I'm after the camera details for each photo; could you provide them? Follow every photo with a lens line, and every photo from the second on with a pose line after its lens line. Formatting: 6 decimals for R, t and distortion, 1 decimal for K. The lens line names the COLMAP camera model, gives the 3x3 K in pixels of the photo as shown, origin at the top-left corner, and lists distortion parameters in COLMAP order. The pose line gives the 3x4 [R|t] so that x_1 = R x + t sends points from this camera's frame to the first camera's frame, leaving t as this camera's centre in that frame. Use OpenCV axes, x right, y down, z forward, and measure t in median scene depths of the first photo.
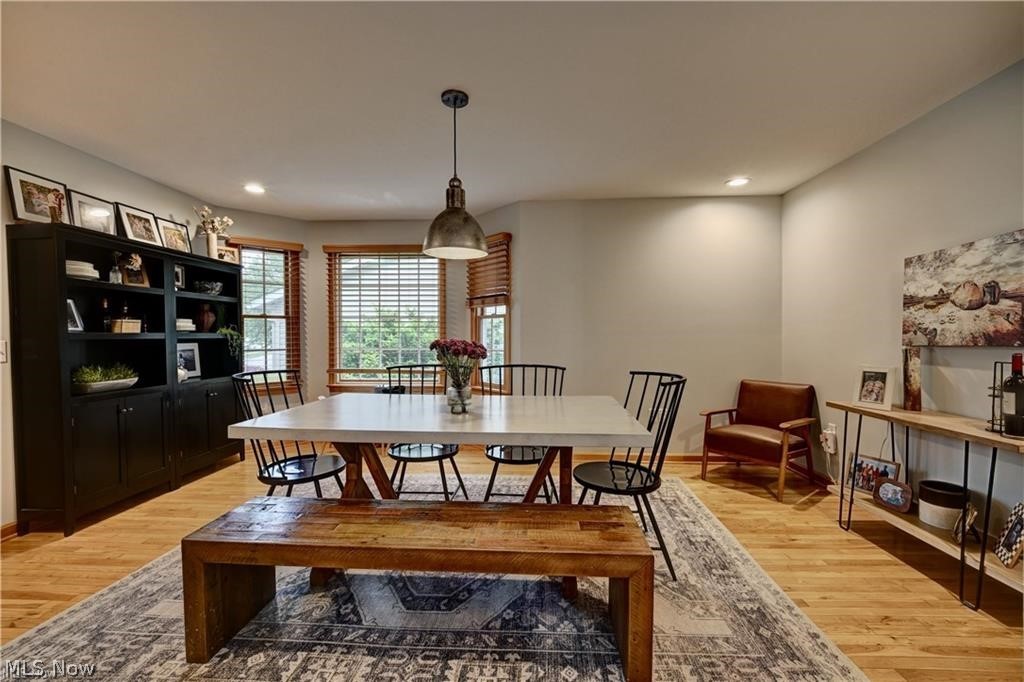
lens RADIAL K [[414.0, 0, 513.4], [0, 414.0, 344.2], [0, 0, 1]] dist [0.002857, 0.000080]
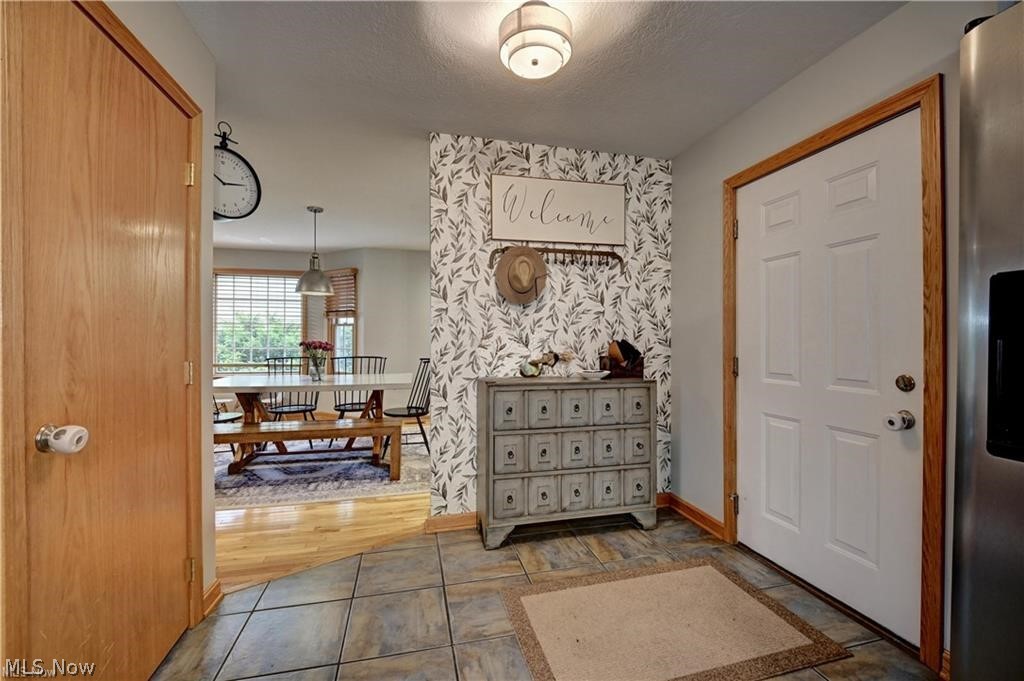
lens RADIAL K [[419.2, 0, 517.4], [0, 419.2, 340.6], [0, 0, 1]] dist [-0.003112, -0.000219]
pose [[0.952679, 0.002600, 0.303966, 0.122263], [0.002455, 0.999865, -0.016244, 0.017339], [-0.303967, 0.016222, 0.952544, -0.844400]]
